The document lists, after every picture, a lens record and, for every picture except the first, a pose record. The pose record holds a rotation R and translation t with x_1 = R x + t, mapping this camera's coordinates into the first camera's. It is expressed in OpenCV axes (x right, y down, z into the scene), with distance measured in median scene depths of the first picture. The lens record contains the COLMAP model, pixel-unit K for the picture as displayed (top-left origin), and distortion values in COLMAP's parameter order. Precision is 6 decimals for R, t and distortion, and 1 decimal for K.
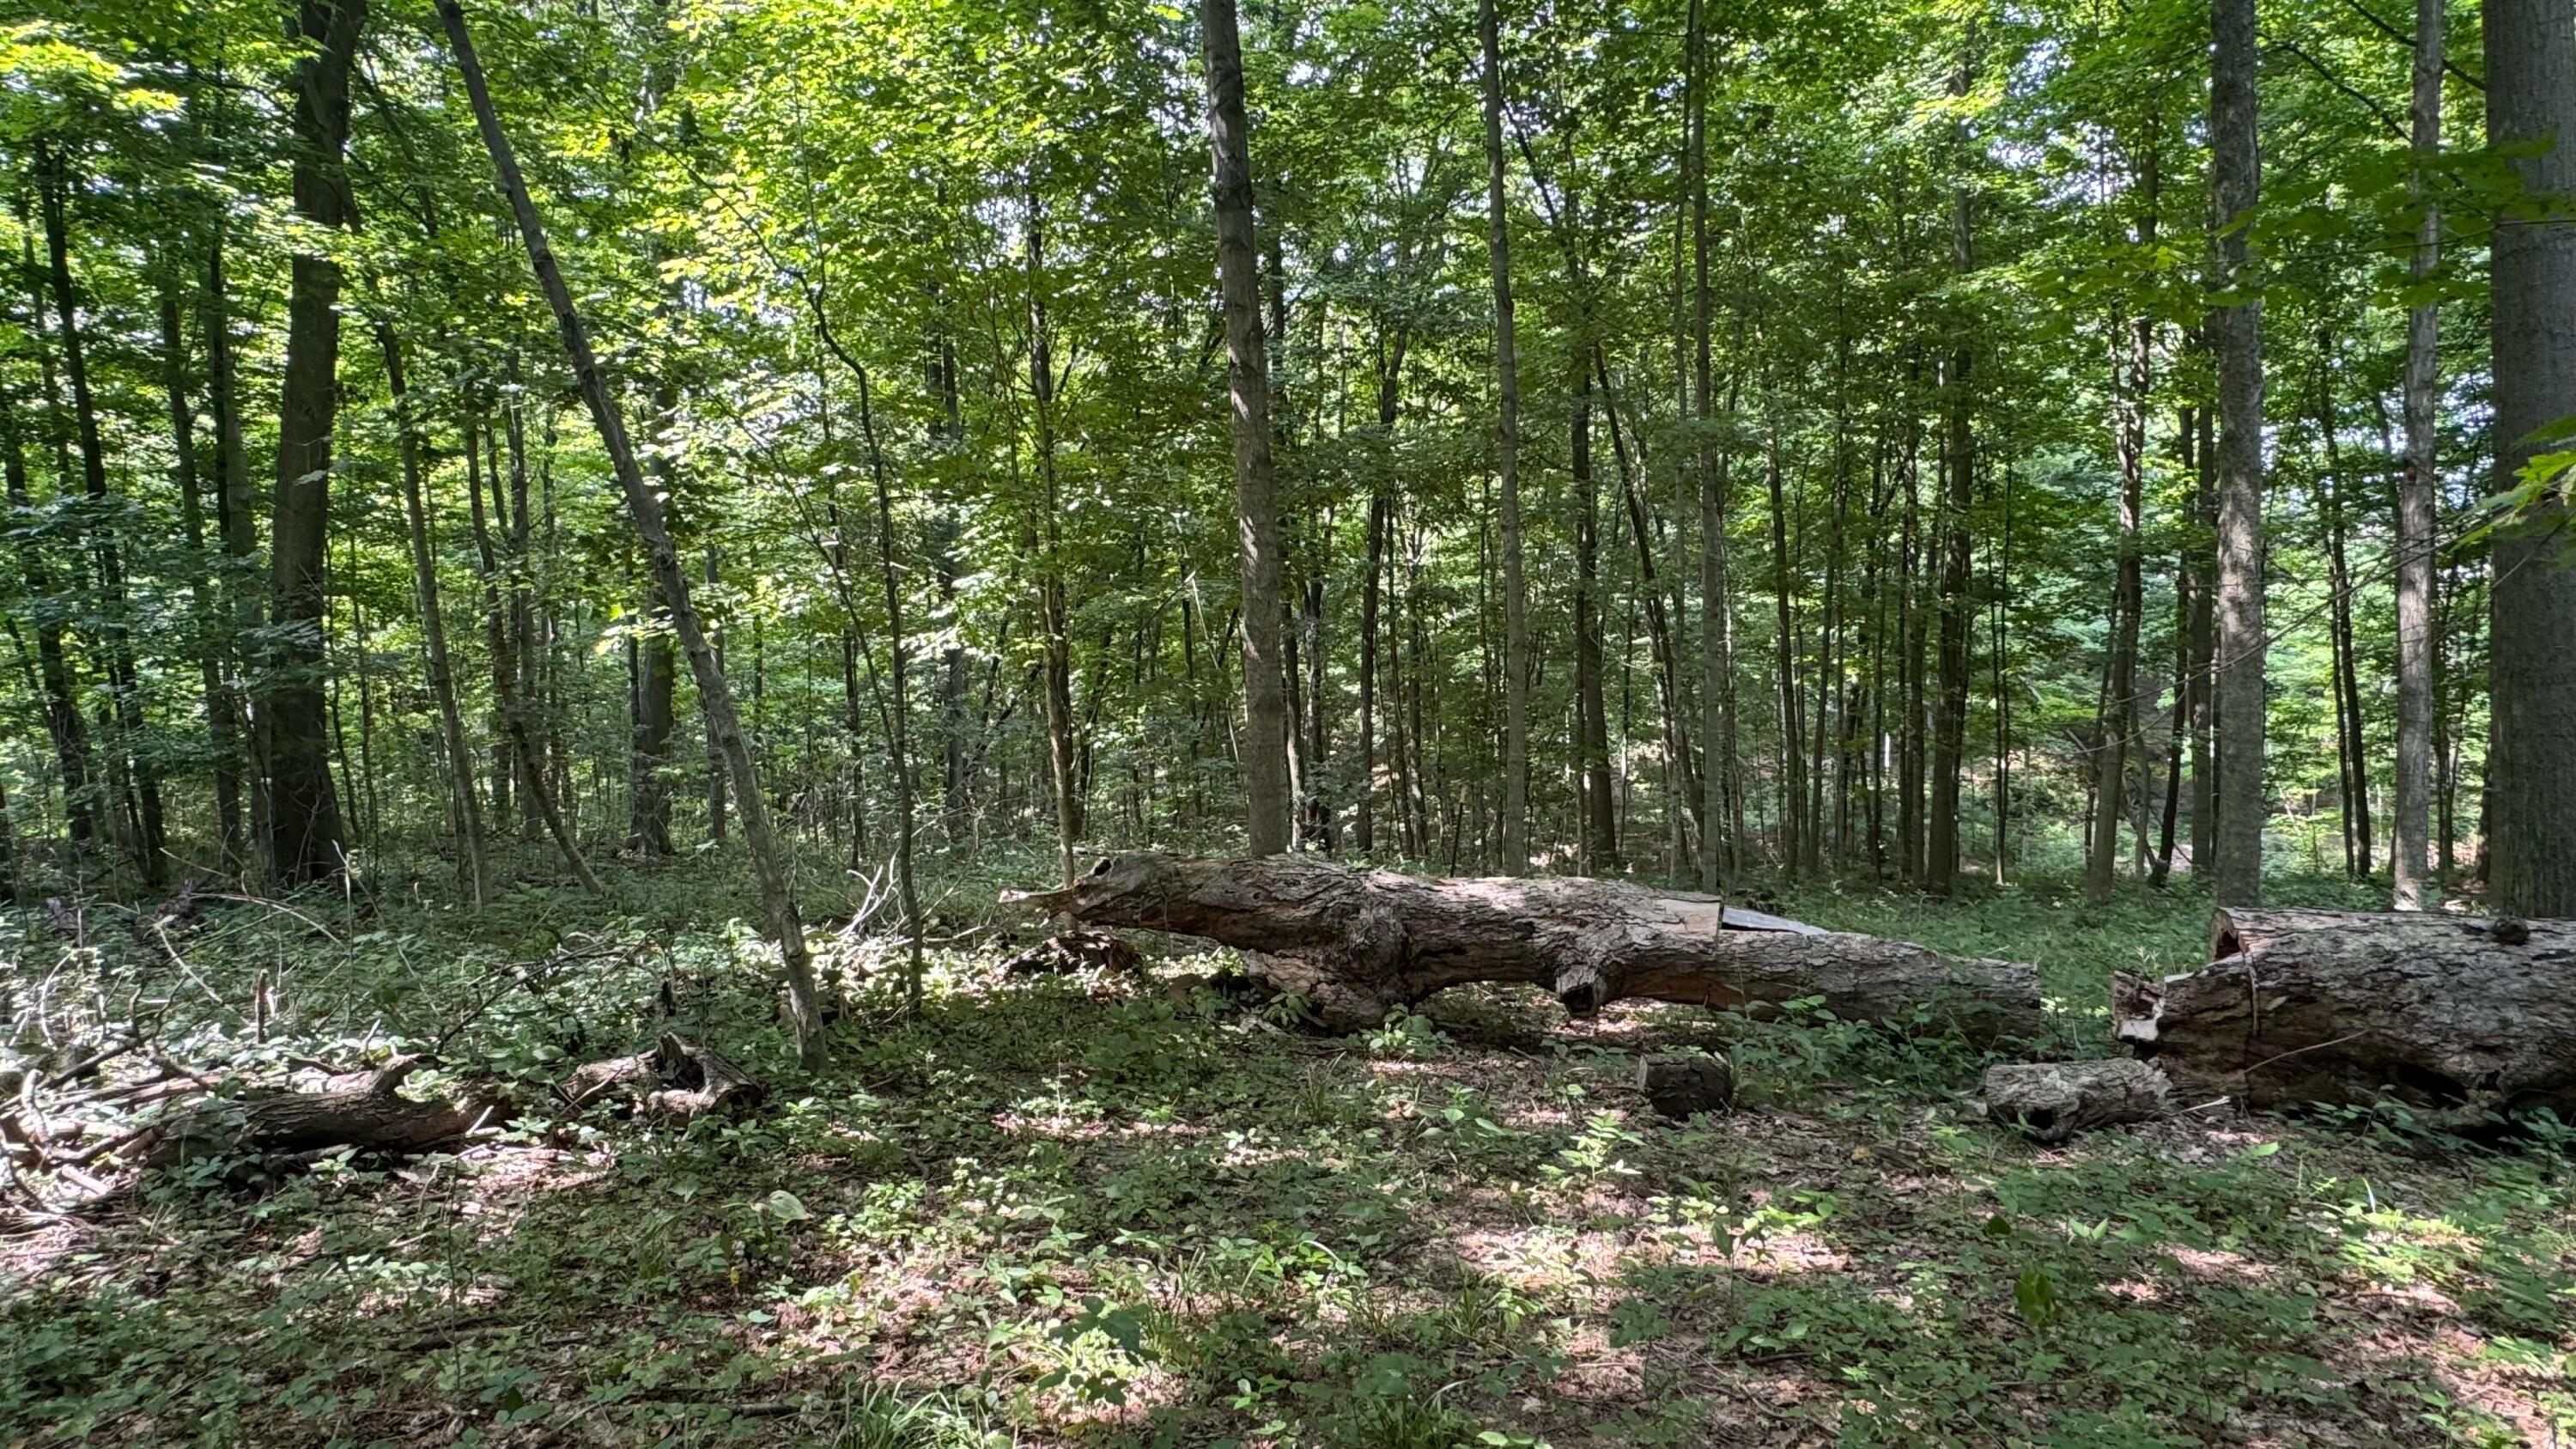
lens RADIAL K [[1364.1, 0, 1278.4], [0, 1364.1, 718.8], [0, 0, 1]] dist [-0.004285, 0.001127]
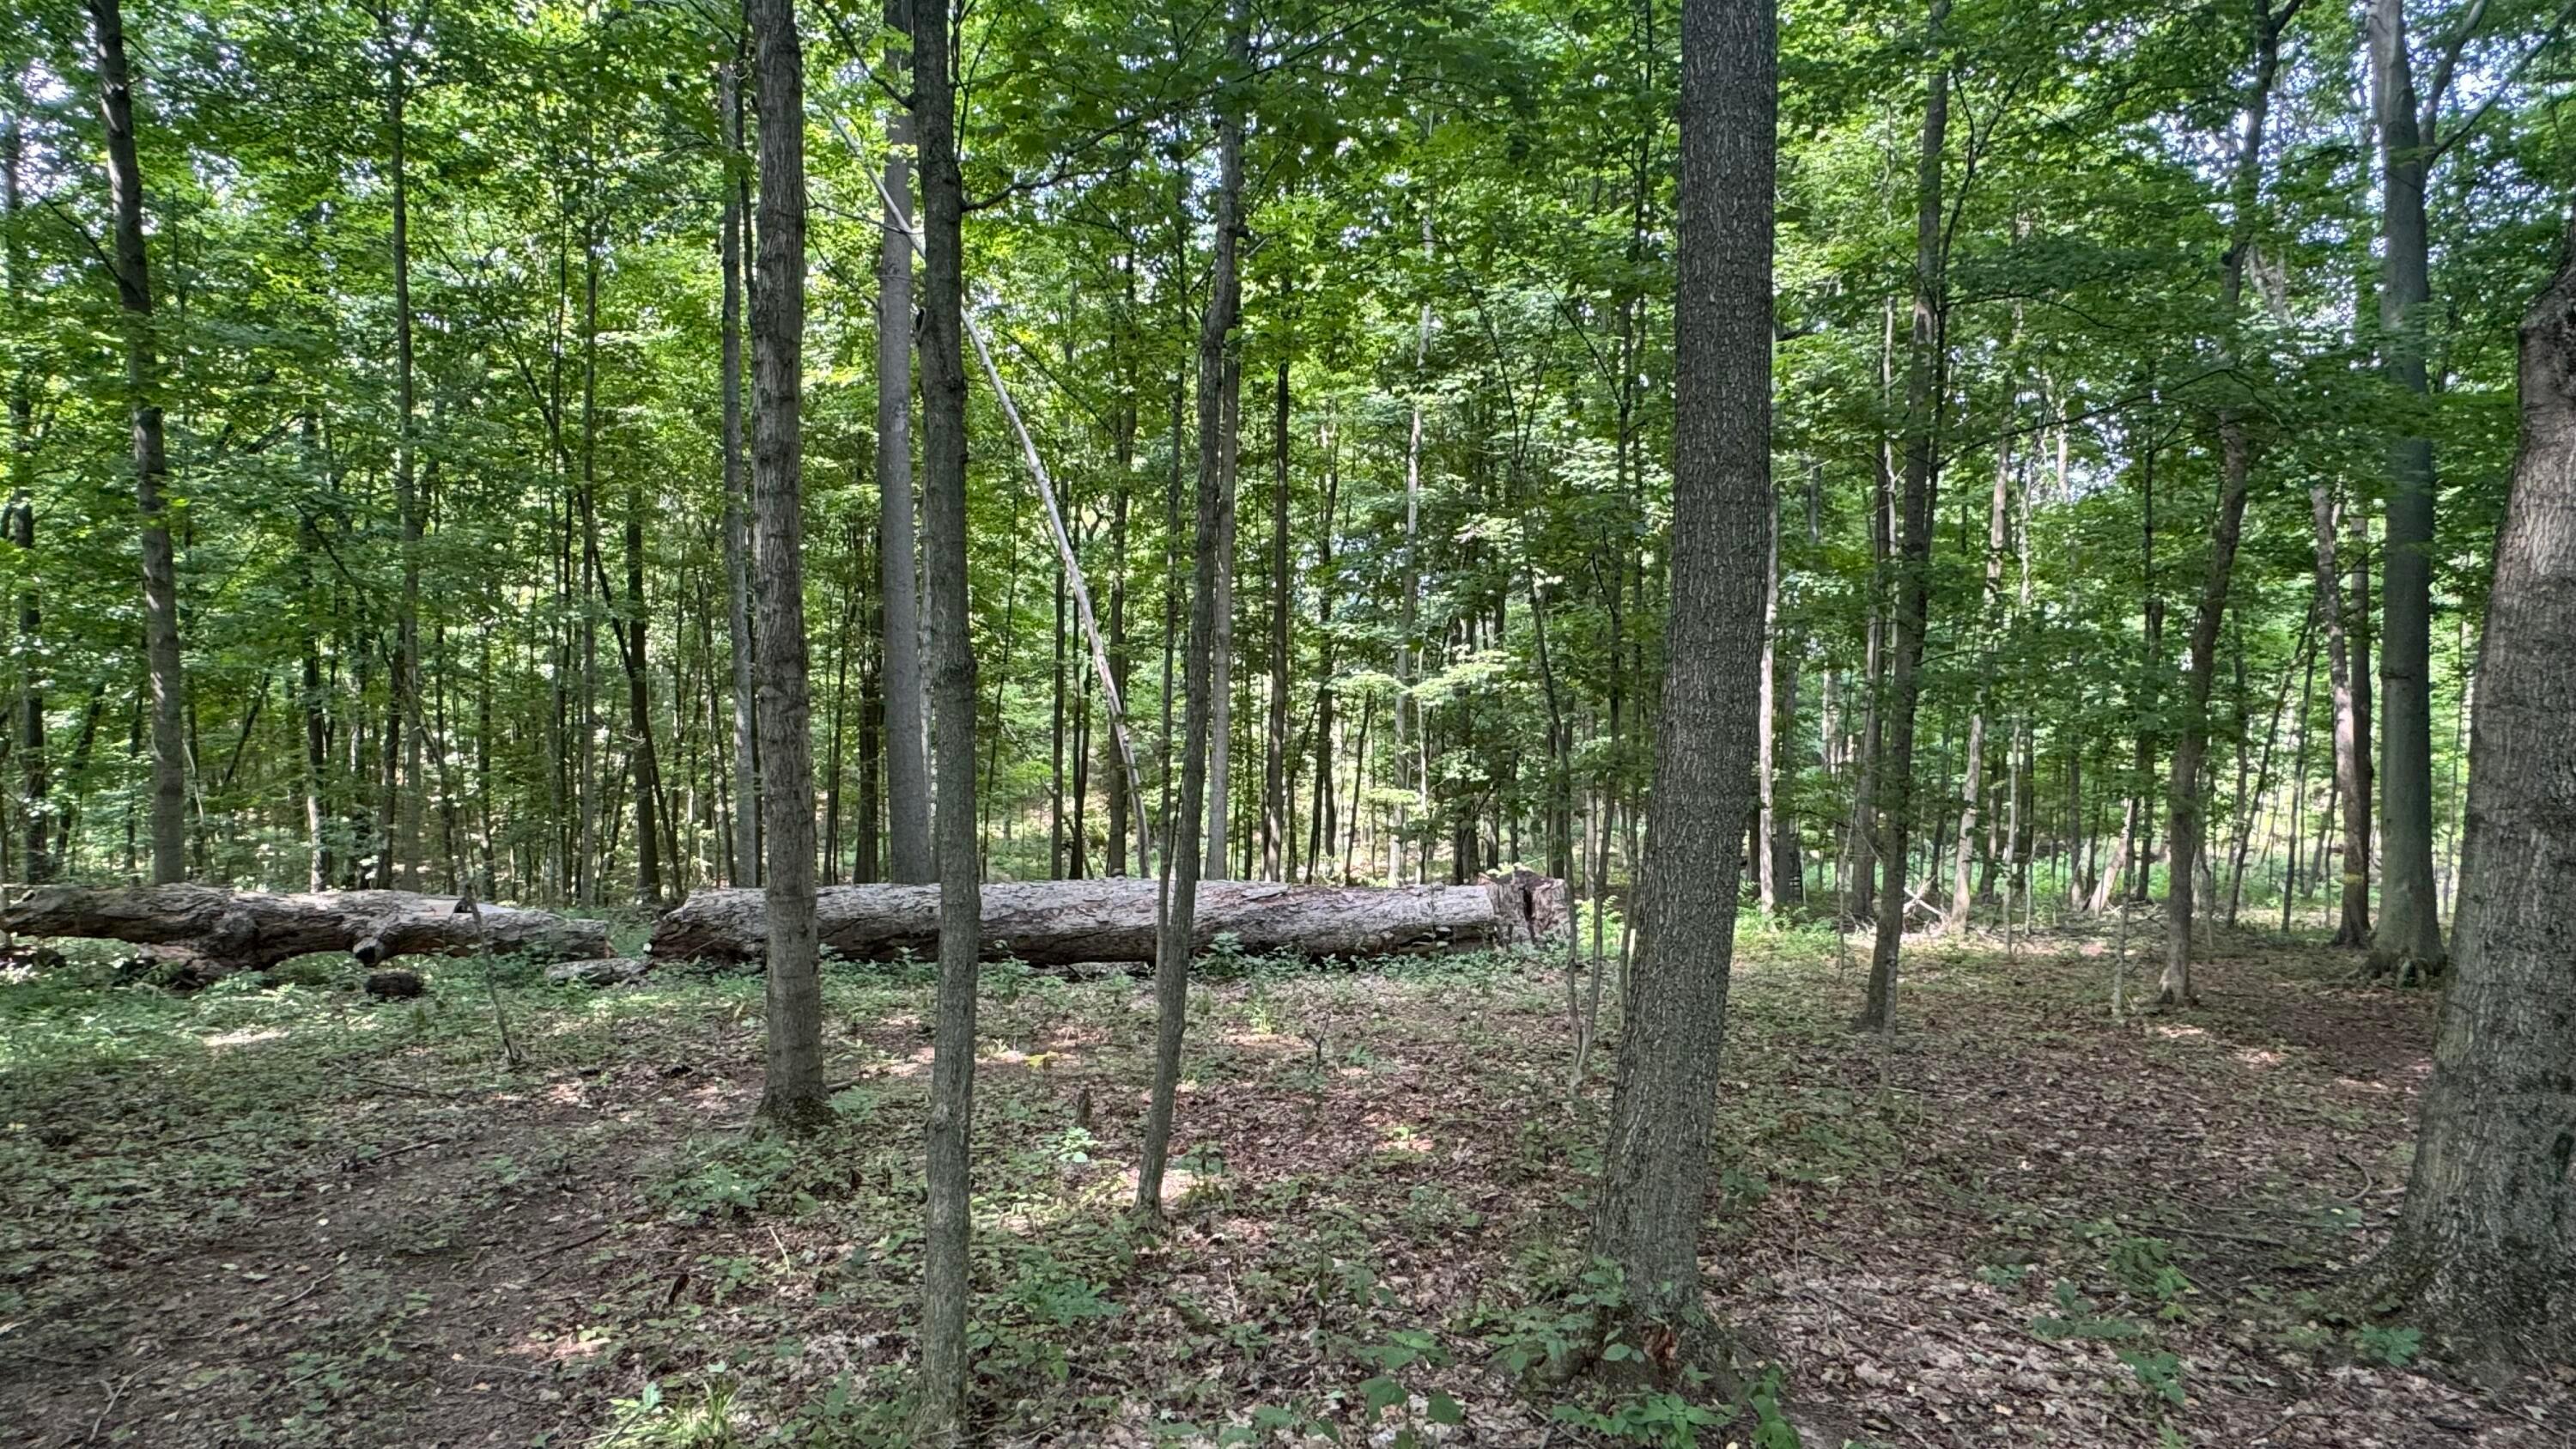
lens RADIAL K [[1364.1, 0, 1278.4], [0, 1364.1, 718.8], [0, 0, 1]] dist [-0.004285, 0.001127]
pose [[0.842944, 0.025803, 0.537382, 0.249781], [-0.012998, 0.999534, -0.027606, -0.072950], [-0.537845, 0.016286, 0.842887, -1.138302]]
